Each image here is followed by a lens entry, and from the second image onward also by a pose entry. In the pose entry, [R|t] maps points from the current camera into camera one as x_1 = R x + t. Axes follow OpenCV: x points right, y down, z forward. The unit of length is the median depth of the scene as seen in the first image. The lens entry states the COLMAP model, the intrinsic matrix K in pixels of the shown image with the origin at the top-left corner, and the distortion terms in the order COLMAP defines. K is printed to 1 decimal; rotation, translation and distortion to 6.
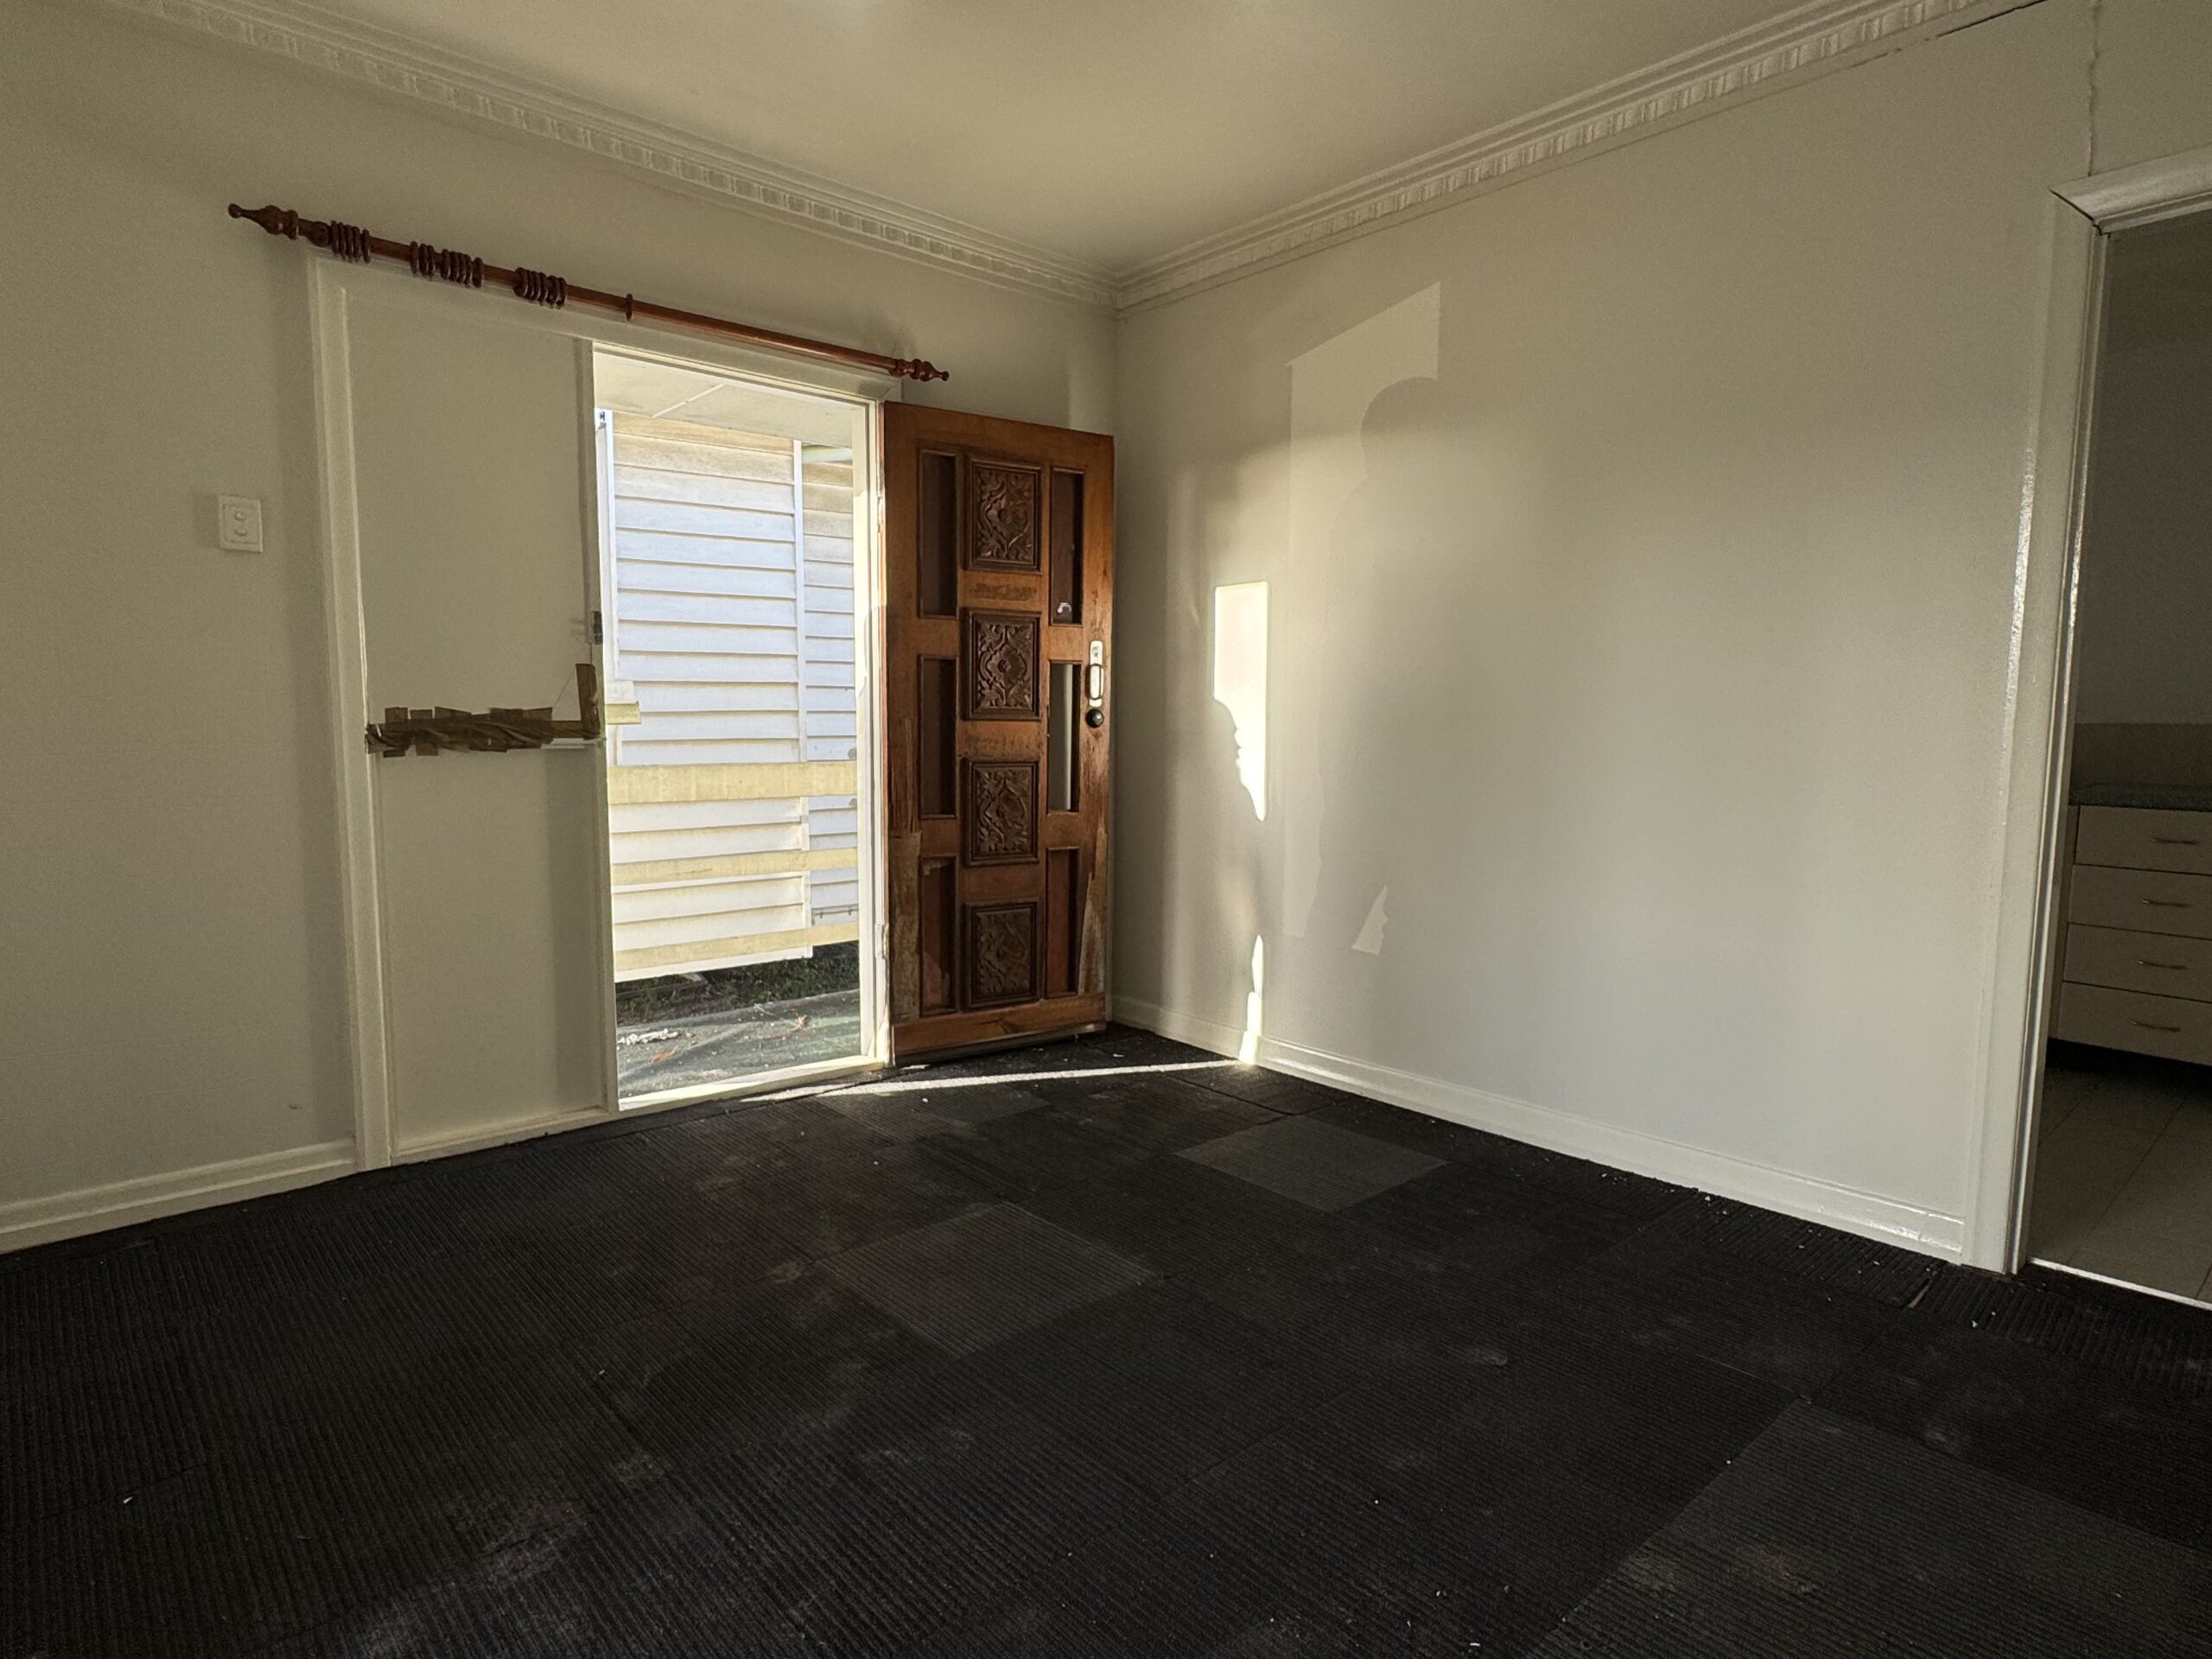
lens RADIAL K [[1211.5, 0, 1103.6], [0, 1211.5, 831.5], [0, 0, 1]] dist [0.002628, 0.002611]
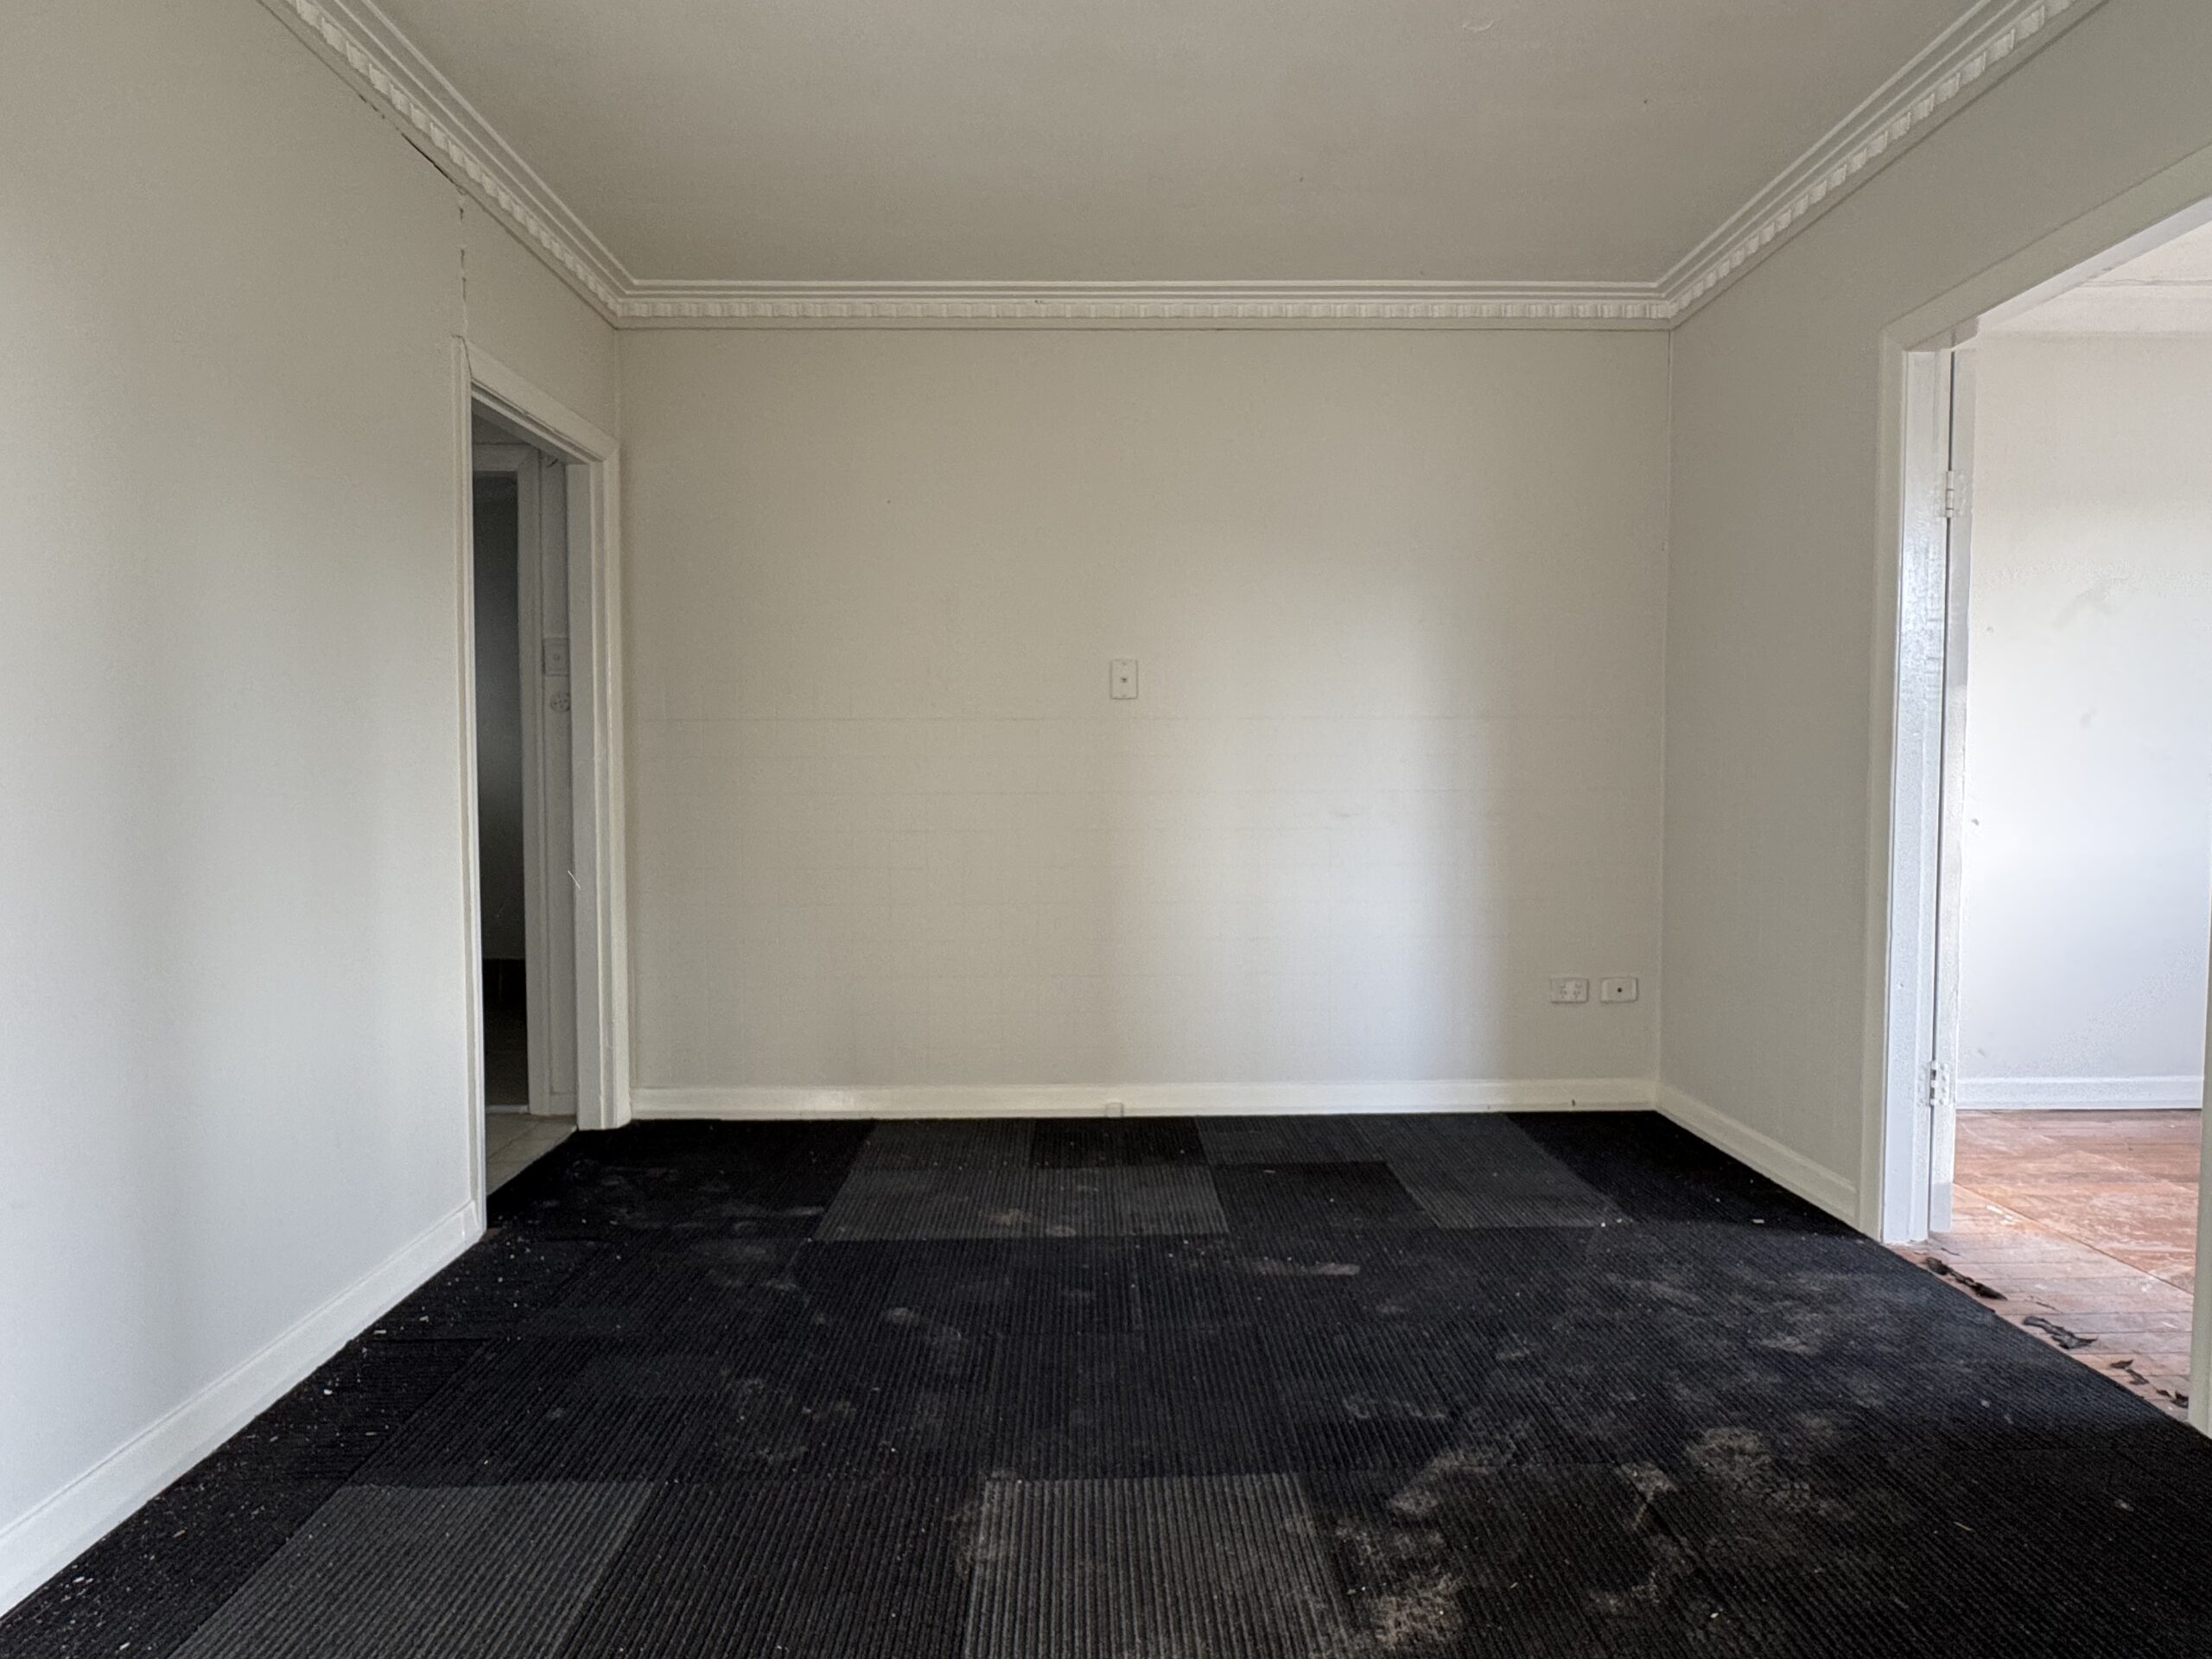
lens RADIAL K [[1211.5, 0, 1104.5], [0, 1211.5, 828.1], [0, 0, 1]] dist [0.002628, 0.002611]
pose [[-0.759071, -0.028631, 0.650378, -0.619310], [0.062951, 0.991123, 0.117102, -0.166762], [-0.647958, 0.129831, -0.750530, 1.801411]]
